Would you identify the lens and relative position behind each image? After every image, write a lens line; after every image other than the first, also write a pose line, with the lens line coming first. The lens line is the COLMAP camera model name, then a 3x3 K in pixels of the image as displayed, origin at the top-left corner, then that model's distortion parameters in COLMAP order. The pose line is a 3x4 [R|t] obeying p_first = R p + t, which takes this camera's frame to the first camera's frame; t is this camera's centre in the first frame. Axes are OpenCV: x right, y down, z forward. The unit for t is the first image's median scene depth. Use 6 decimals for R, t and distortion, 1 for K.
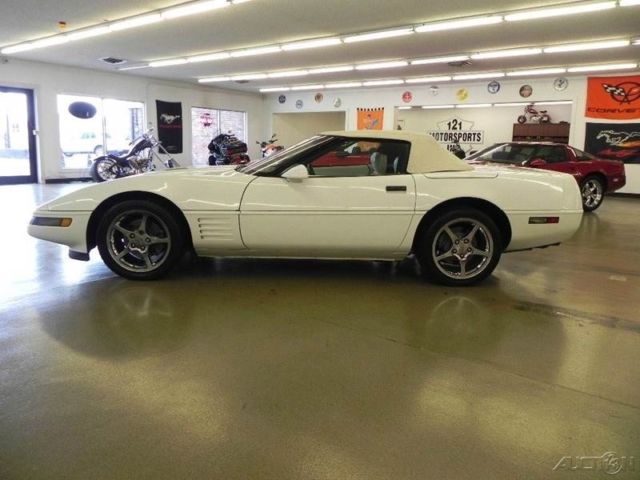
lens RADIAL K [[495.4, 0, 295.7], [0, 495.4, 238.0], [0, 0, 1]] dist [0.001830, 0.008705]
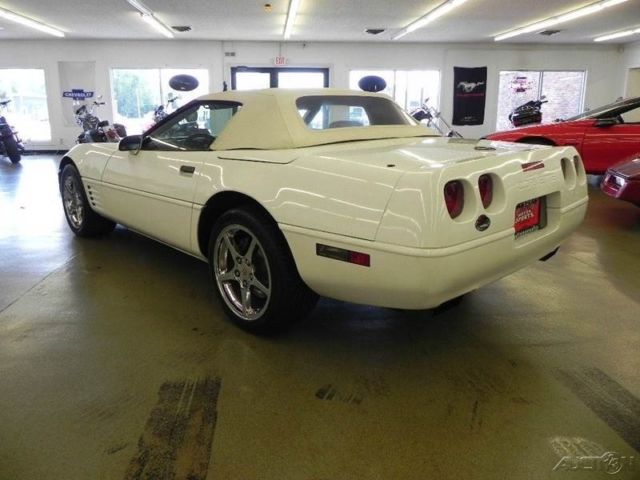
lens RADIAL K [[491.9, 0, 320.0], [0, 491.9, 240.0], [0, 0, 1]] dist [-0.008884, 0.006682]
pose [[0.689948, 0.152673, -0.707576, 0.278556], [-0.111348, 0.988255, 0.104661, -0.031075], [0.715244, 0.006576, 0.698844, 0.209734]]
